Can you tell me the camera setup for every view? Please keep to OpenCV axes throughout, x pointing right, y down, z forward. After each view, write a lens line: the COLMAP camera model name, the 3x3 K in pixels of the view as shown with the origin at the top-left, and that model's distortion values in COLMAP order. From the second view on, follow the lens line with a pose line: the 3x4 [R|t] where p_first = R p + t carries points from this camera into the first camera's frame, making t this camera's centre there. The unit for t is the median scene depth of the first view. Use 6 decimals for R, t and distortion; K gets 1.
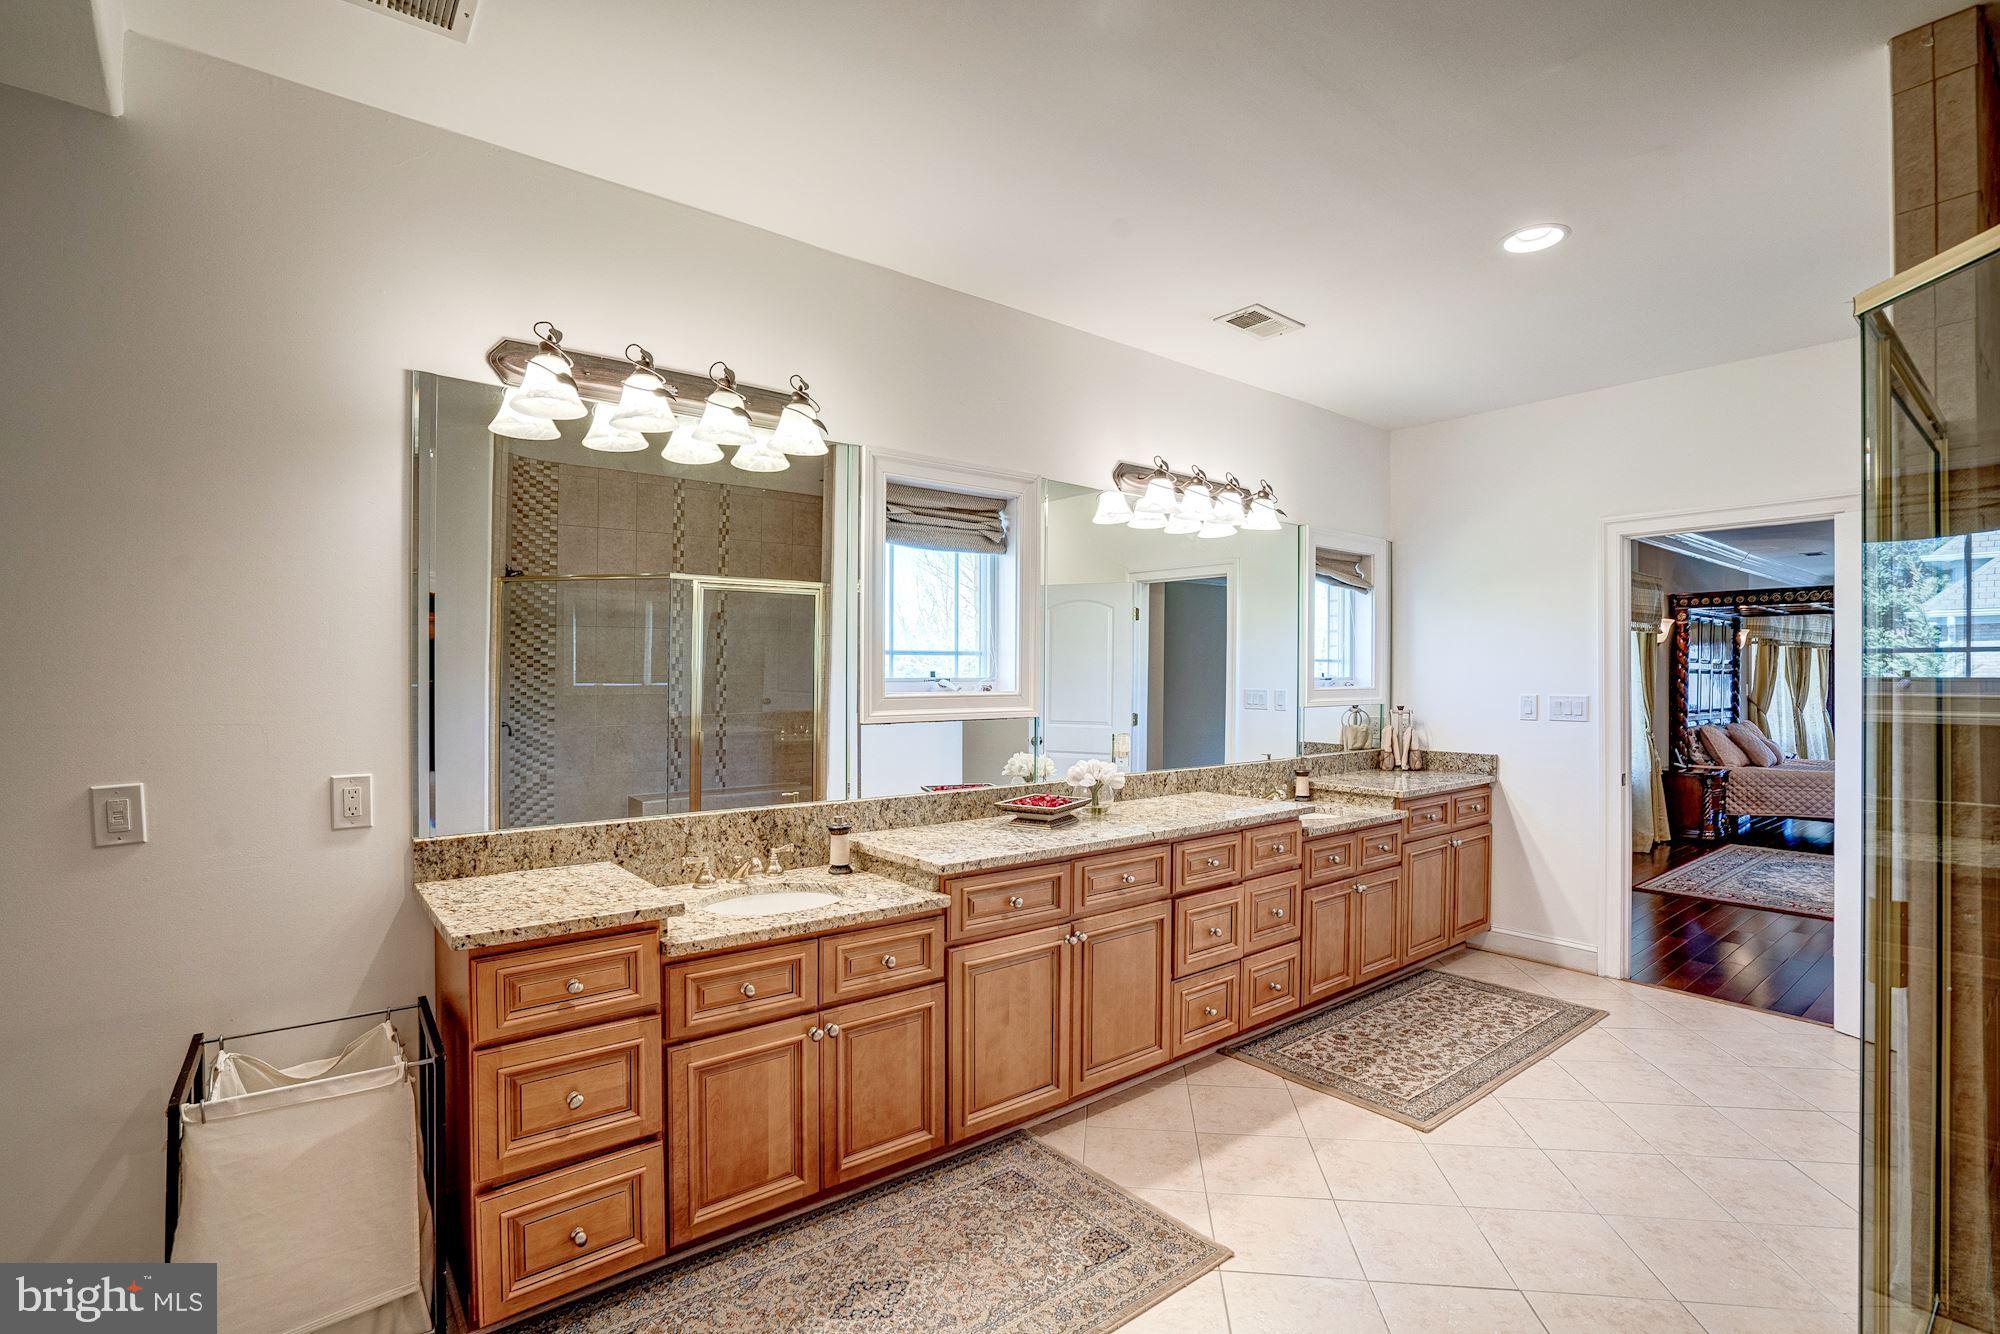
lens RADIAL K [[919.4, 0, 1027.4], [0, 919.4, 670.9], [0, 0, 1]] dist [-0.037852, 0.012949]
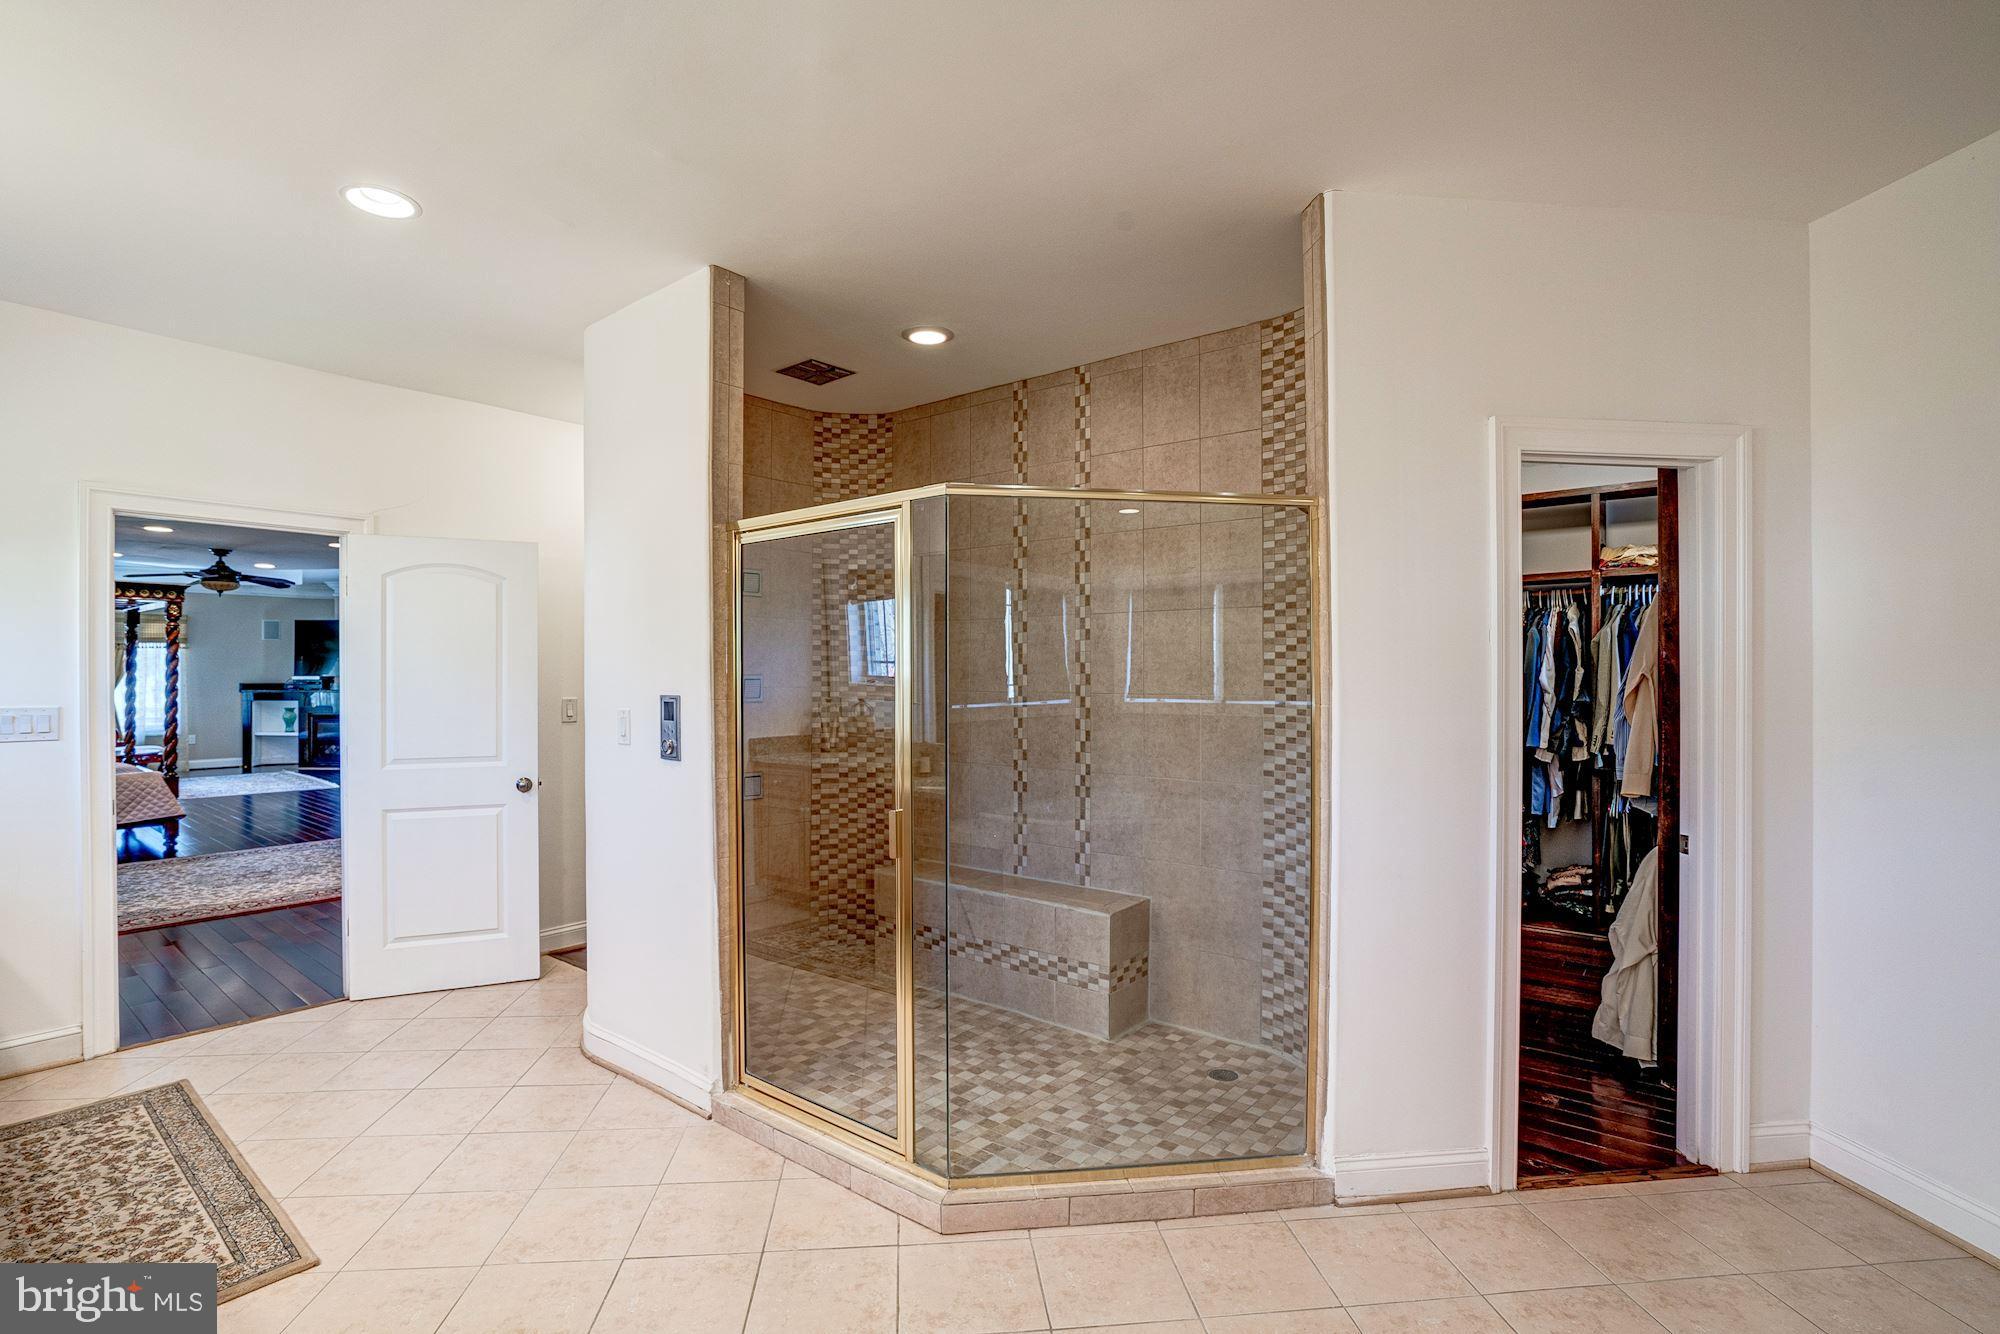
lens RADIAL K [[919.4, 0, 994.7], [0, 919.4, 674.5], [0, 0, 1]] dist [-0.037852, 0.012949]
pose [[-0.211290, 0.003806, 0.977416, -0.349191], [-0.013422, 0.999887, -0.006795, -0.004657], [-0.977331, -0.014555, -0.211215, 0.464322]]
